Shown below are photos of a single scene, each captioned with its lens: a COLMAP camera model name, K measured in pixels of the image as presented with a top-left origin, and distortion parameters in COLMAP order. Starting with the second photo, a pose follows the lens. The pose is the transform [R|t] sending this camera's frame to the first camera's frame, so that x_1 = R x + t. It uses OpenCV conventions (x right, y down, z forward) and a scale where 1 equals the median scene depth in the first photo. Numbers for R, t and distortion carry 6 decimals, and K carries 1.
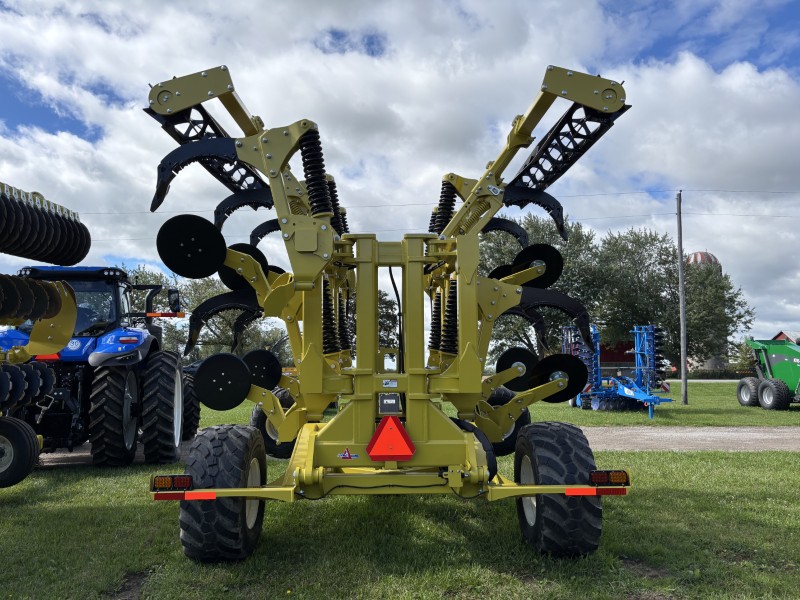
lens RADIAL K [[620.9, 0, 395.7], [0, 620.9, 301.9], [0, 0, 1]] dist [-0.002047, -0.000418]
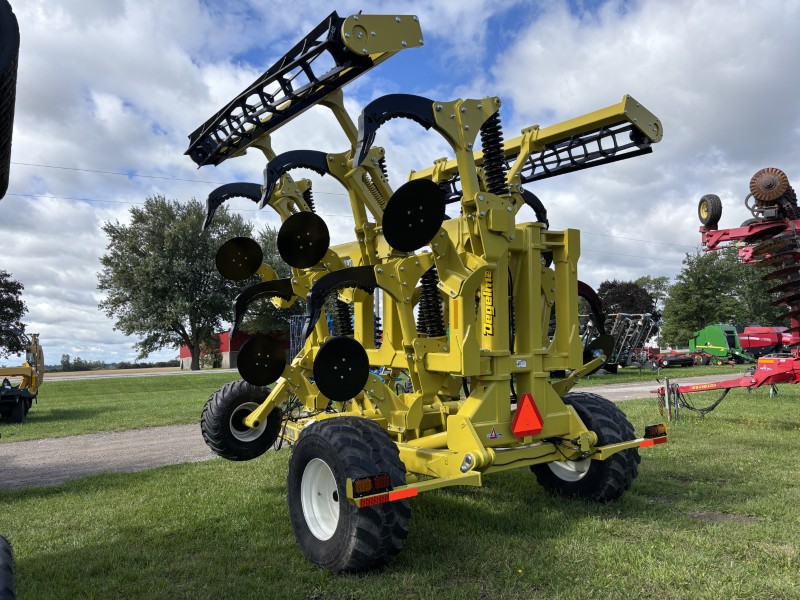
lens RADIAL K [[620.9, 0, 395.7], [0, 620.9, 301.9], [0, 0, 1]] dist [-0.002047, -0.000418]
pose [[0.811953, 0.024549, 0.583206, -0.801997], [-0.033102, 0.999444, 0.004017, 0.030810], [-0.582783, -0.022567, 0.812314, 0.270654]]
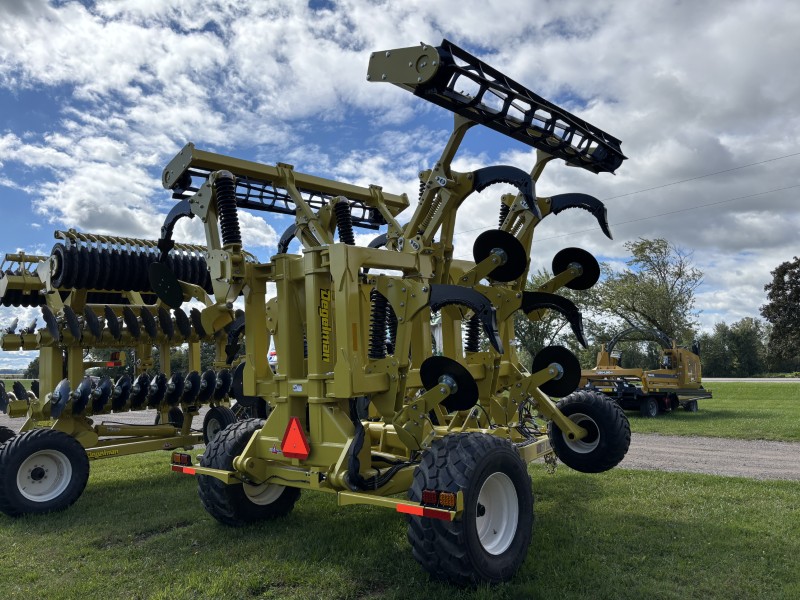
lens RADIAL K [[620.9, 0, 395.7], [0, 620.9, 301.9], [0, 0, 1]] dist [-0.002047, -0.000418]
pose [[0.764192, -0.066814, -0.641519, 0.830421], [0.071478, 0.997267, -0.018719, 0.015939], [0.641016, -0.031550, 0.766878, 0.282926]]
